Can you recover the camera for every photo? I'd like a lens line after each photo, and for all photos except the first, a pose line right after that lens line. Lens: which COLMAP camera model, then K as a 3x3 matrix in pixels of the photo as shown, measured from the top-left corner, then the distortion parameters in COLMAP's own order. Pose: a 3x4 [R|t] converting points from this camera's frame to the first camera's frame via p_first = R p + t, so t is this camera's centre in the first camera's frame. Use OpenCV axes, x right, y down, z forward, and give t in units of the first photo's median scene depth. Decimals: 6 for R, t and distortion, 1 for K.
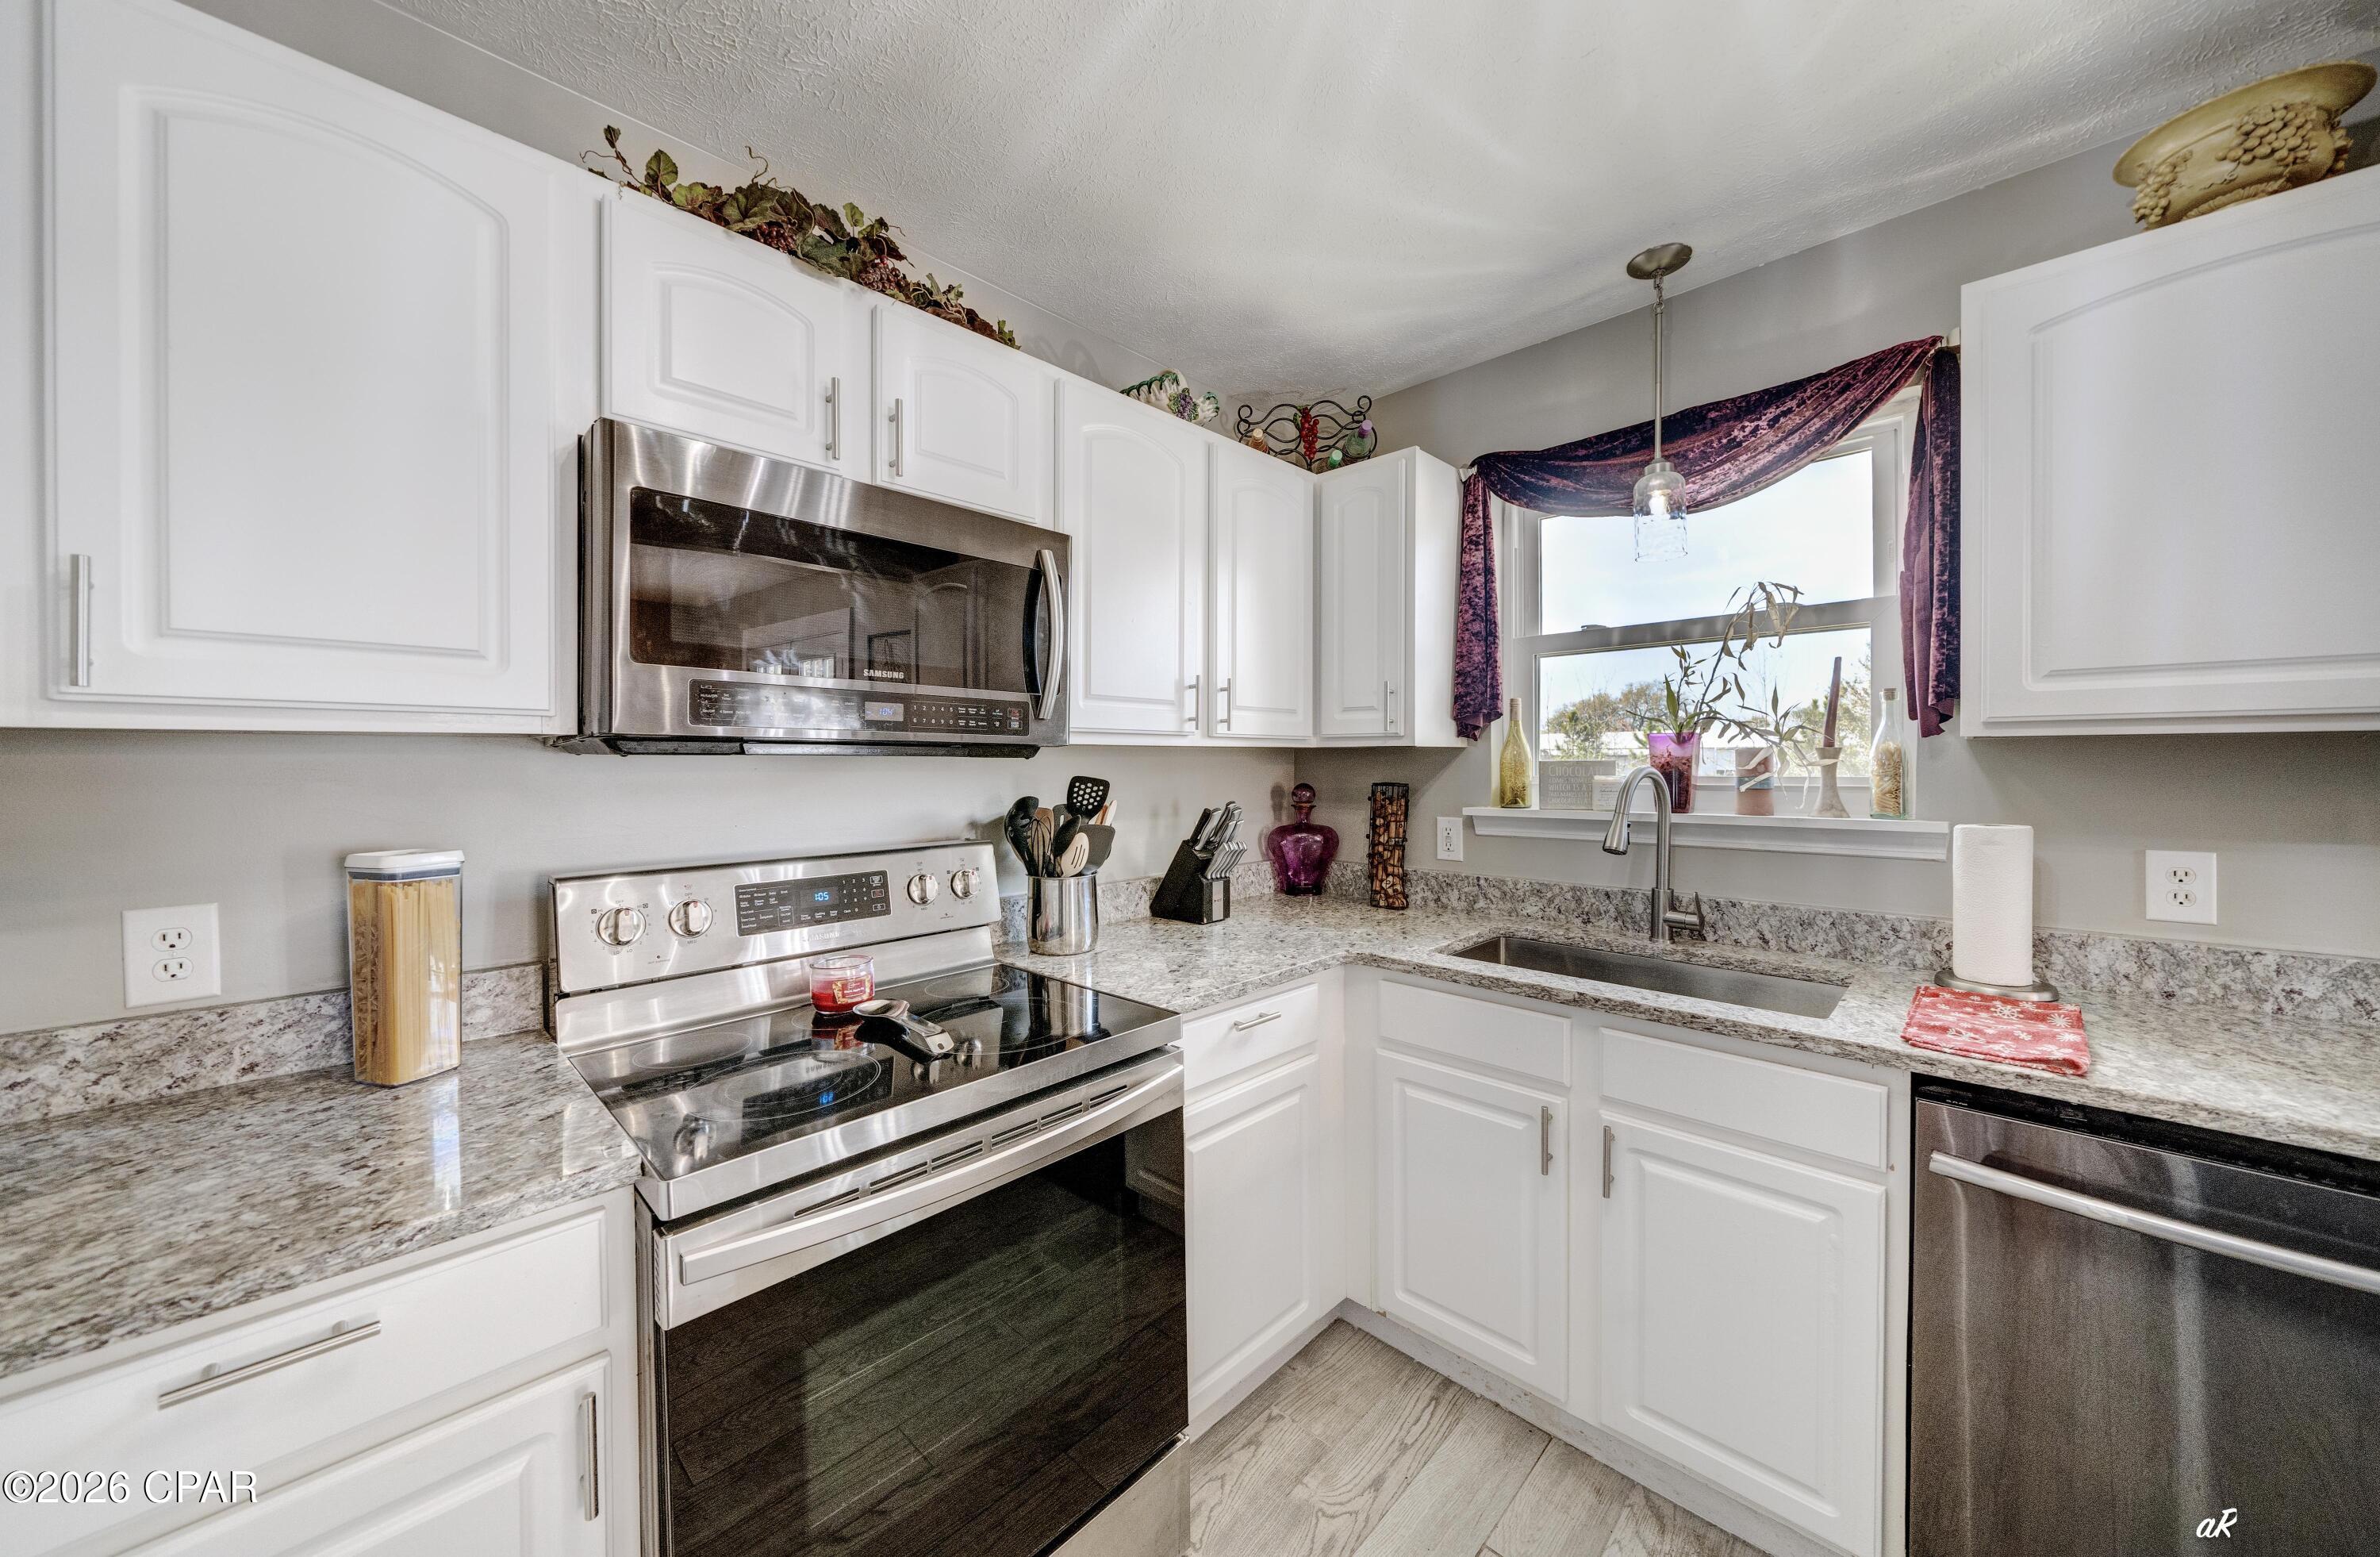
lens RADIAL K [[826.9, 0, 1235.7], [0, 826.9, 766.4], [0, 0, 1]] dist [-0.009668, 0.000629]
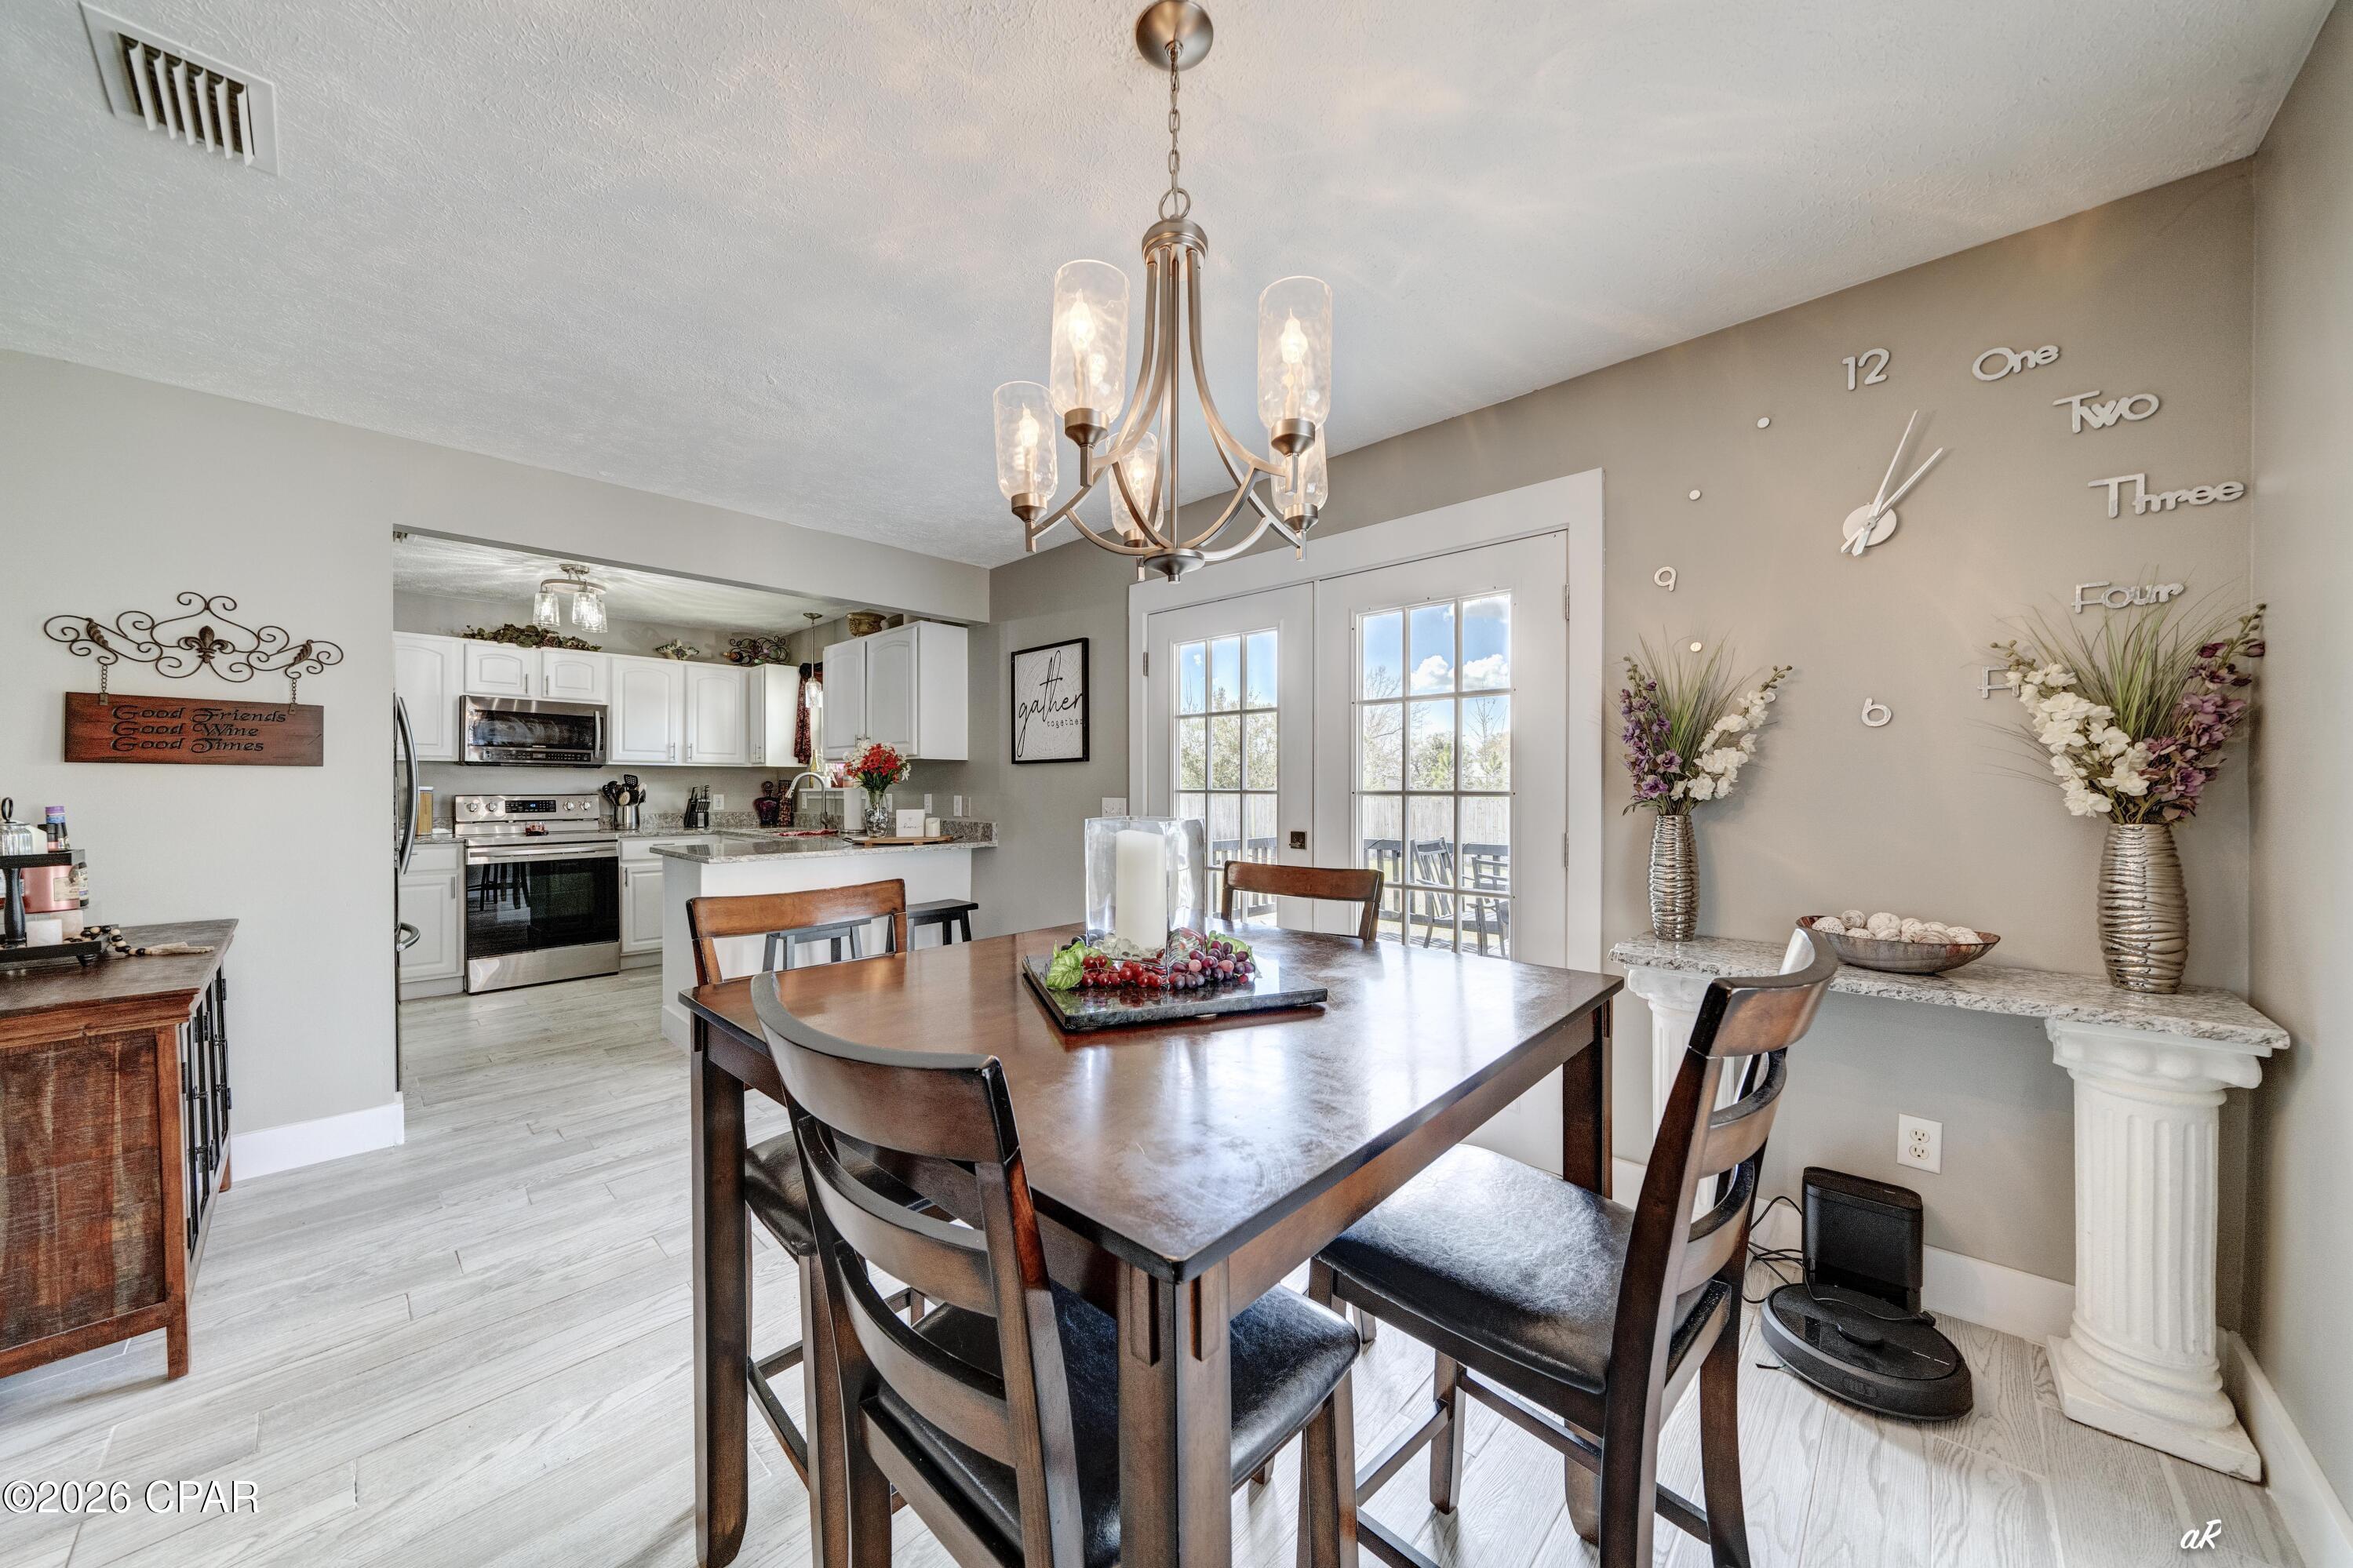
lens RADIAL K [[794.3, 0, 1207.1], [0, 794.3, 795.3], [0, 0, 1]] dist [-0.010577, 0.001391]
pose [[0.999695, 0.002985, 0.024518, 2.339384], [-0.003090, 0.999986, 0.004221, 0.083677], [-0.024505, -0.004295, 0.999690, -2.503978]]
